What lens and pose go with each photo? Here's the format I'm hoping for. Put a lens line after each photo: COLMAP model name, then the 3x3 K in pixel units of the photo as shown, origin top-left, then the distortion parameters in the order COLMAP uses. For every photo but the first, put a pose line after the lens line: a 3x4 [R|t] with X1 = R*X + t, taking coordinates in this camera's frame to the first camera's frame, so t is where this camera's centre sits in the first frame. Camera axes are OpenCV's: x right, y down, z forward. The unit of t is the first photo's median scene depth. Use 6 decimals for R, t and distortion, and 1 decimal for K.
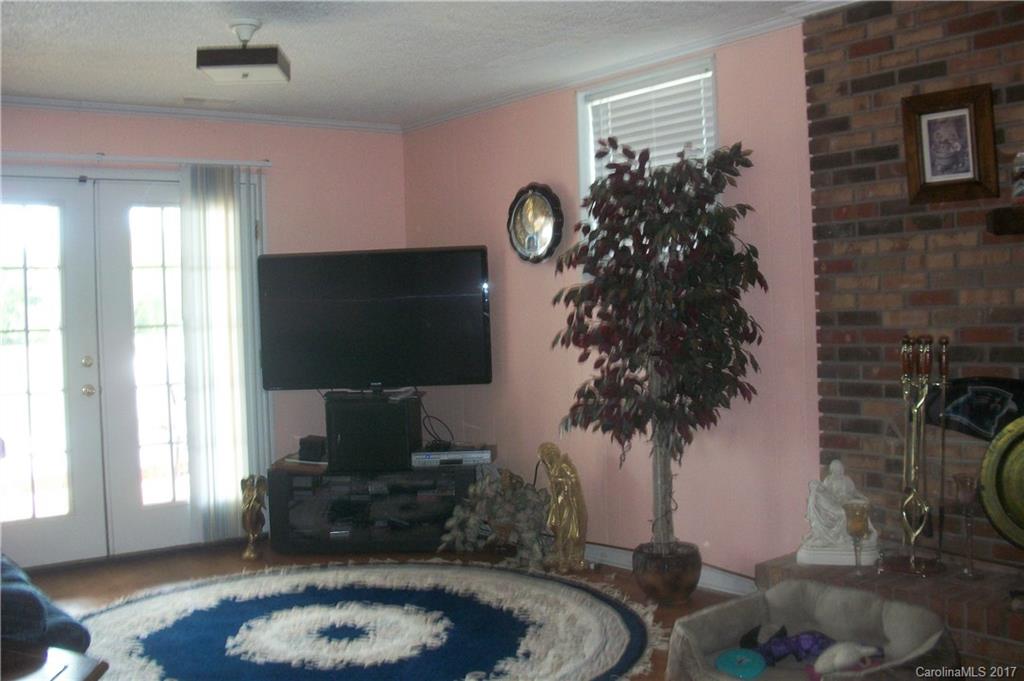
lens RADIAL K [[1045.6, 0, 512.0], [0, 1045.6, 340.5], [0, 0, 1]] dist [0.015080, 0.018194]
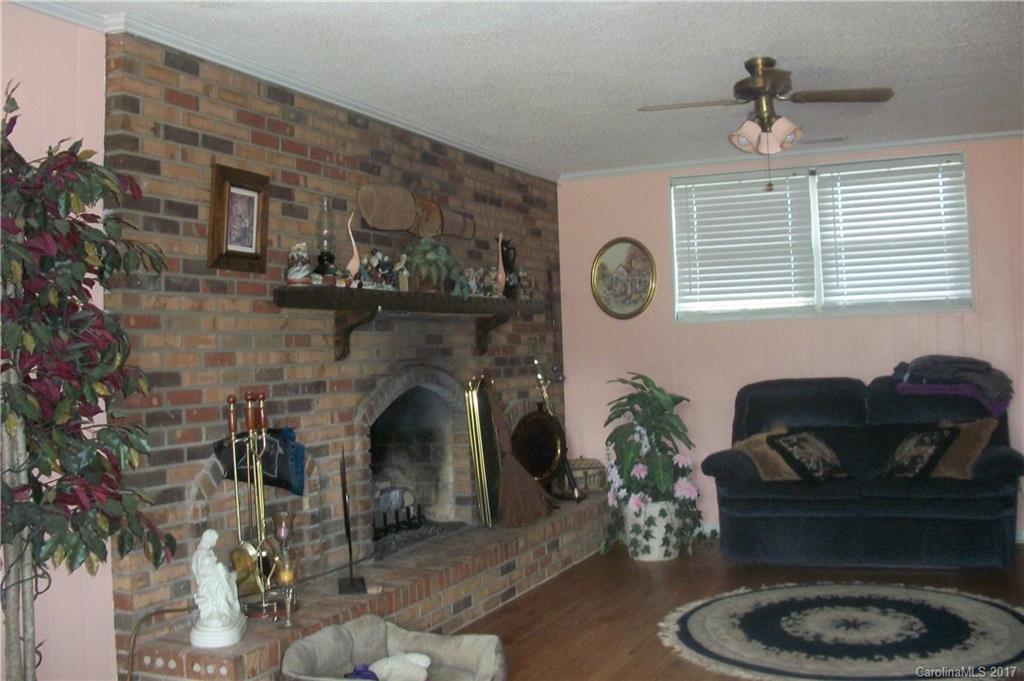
lens RADIAL K [[1091.7, 0, 512.0], [0, 1091.7, 340.5], [0, 0, 1]] dist [-0.010058, -0.006680]
pose [[-0.406658, 0.047454, 0.912347, -0.697171], [0.055168, 0.998103, -0.027325, -0.012540], [-0.911913, 0.039221, -0.408505, 1.151754]]
